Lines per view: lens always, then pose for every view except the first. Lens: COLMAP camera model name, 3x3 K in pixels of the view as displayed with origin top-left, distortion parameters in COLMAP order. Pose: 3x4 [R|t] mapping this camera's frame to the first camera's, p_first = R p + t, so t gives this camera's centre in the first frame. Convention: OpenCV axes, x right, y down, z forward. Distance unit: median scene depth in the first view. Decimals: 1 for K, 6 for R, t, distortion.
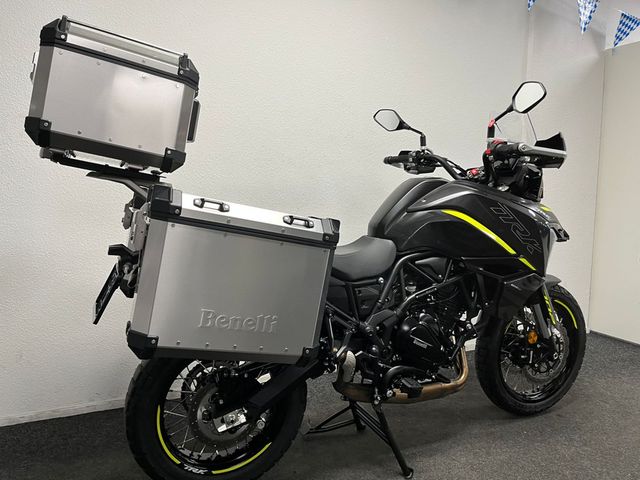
lens RADIAL K [[480.6, 0, 329.2], [0, 480.6, 240.3], [0, 0, 1]] dist [0.057090, -0.008181]
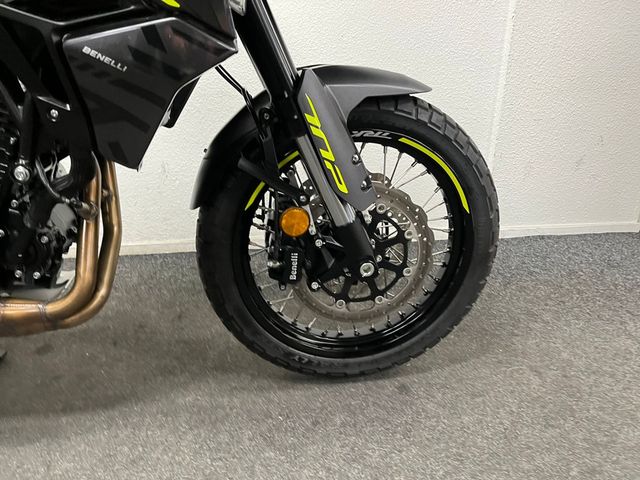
lens RADIAL K [[480.6, 0, 329.2], [0, 480.6, 240.3], [0, 0, 1]] dist [0.057090, -0.008181]
pose [[0.962828, 0.094619, -0.253002, 0.636822], [-0.029208, 0.967619, 0.250720, 0.130363], [0.268532, -0.234011, 0.934414, 0.724318]]
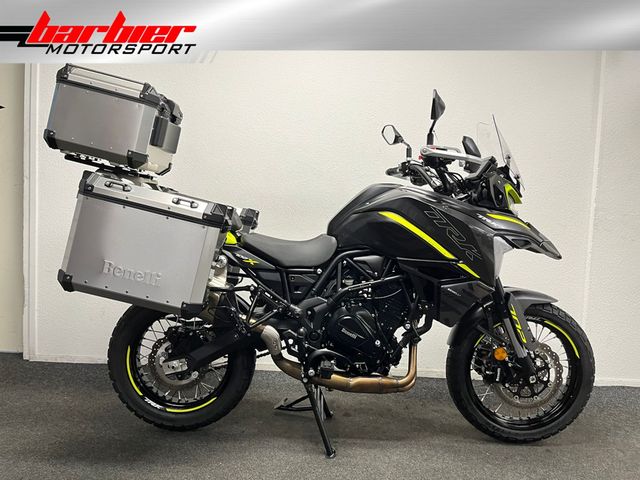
lens RADIAL K [[485.4, 0, 337.0], [0, 485.4, 238.5], [0, 0, 1]] dist [0.115650, -0.128502]
pose [[0.919719, 0.055951, -0.388570, 0.562479], [-0.084199, 0.994872, -0.056039, 0.064841], [0.383441, 0.084257, 0.919714, -0.033911]]
